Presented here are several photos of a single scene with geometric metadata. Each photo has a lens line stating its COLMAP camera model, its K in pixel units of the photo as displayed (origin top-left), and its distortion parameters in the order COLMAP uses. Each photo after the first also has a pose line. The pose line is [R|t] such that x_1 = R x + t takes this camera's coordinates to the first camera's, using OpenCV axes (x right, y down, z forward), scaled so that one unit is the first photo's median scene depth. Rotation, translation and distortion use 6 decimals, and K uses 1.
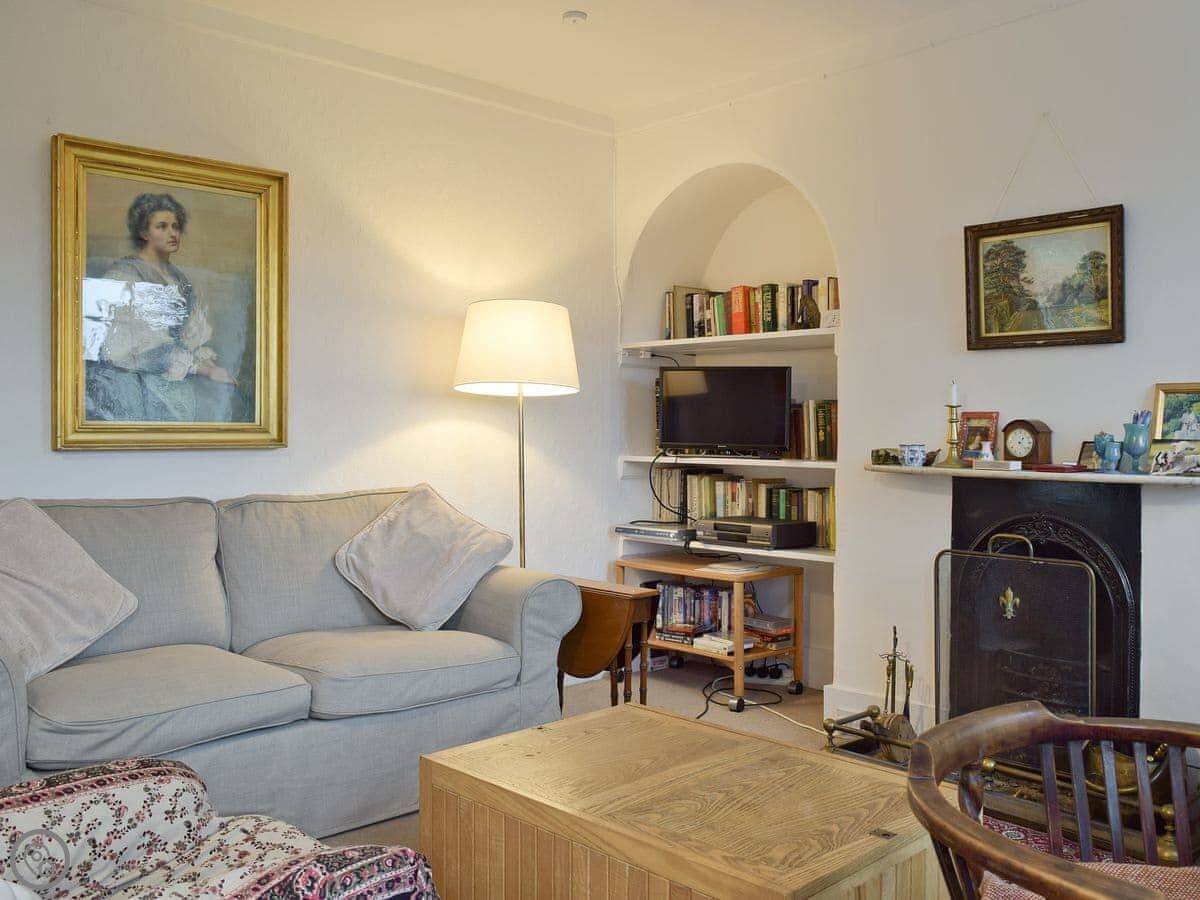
lens RADIAL K [[1073.4, 0, 599.9], [0, 1073.4, 487.0], [0, 0, 1]] dist [-0.056659, 0.013169]
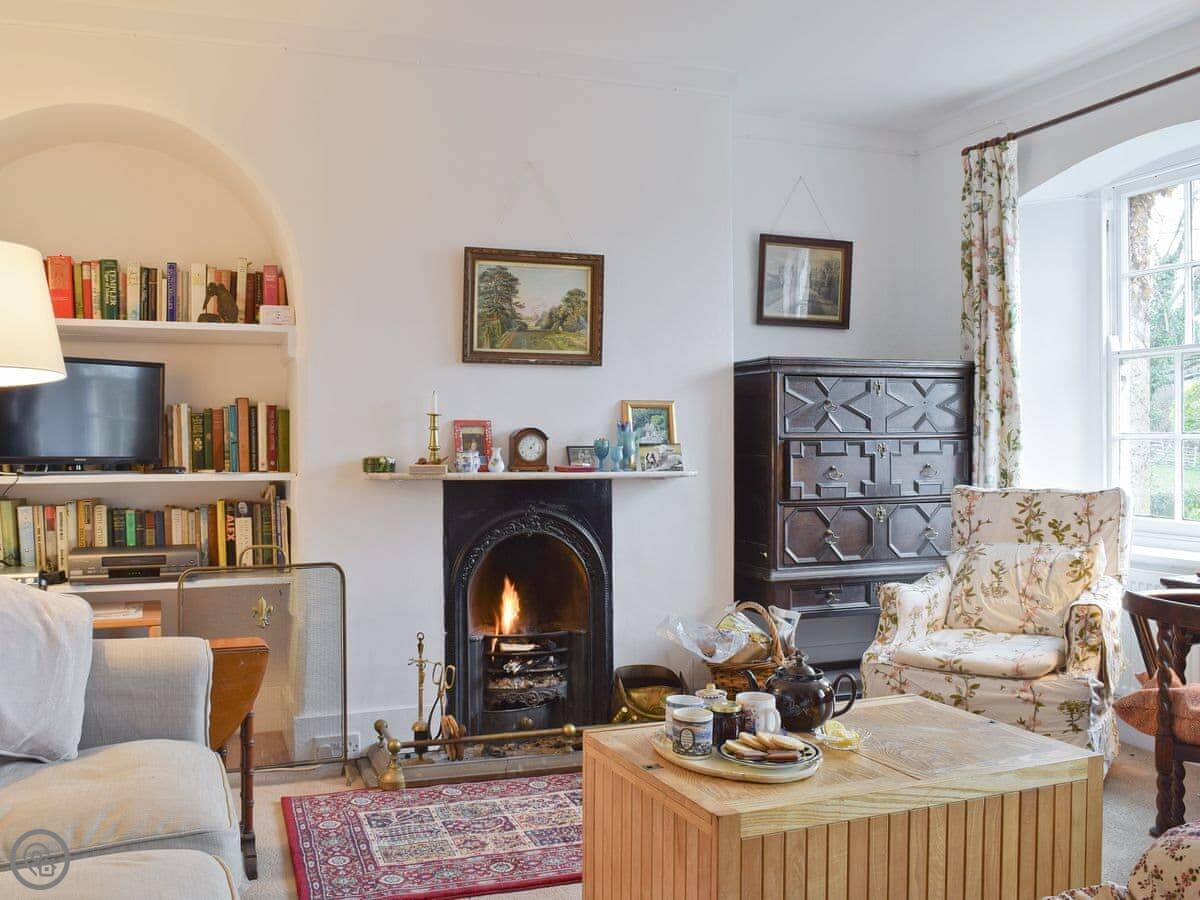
lens RADIAL K [[1073.4, 0, 599.9], [0, 1073.4, 487.0], [0, 0, 1]] dist [-0.056659, 0.013169]
pose [[0.380121, -0.040661, 0.924042, -0.612655], [0.051818, 0.998400, 0.022617, -0.021171], [-0.923484, 0.039285, 0.381620, 0.477685]]
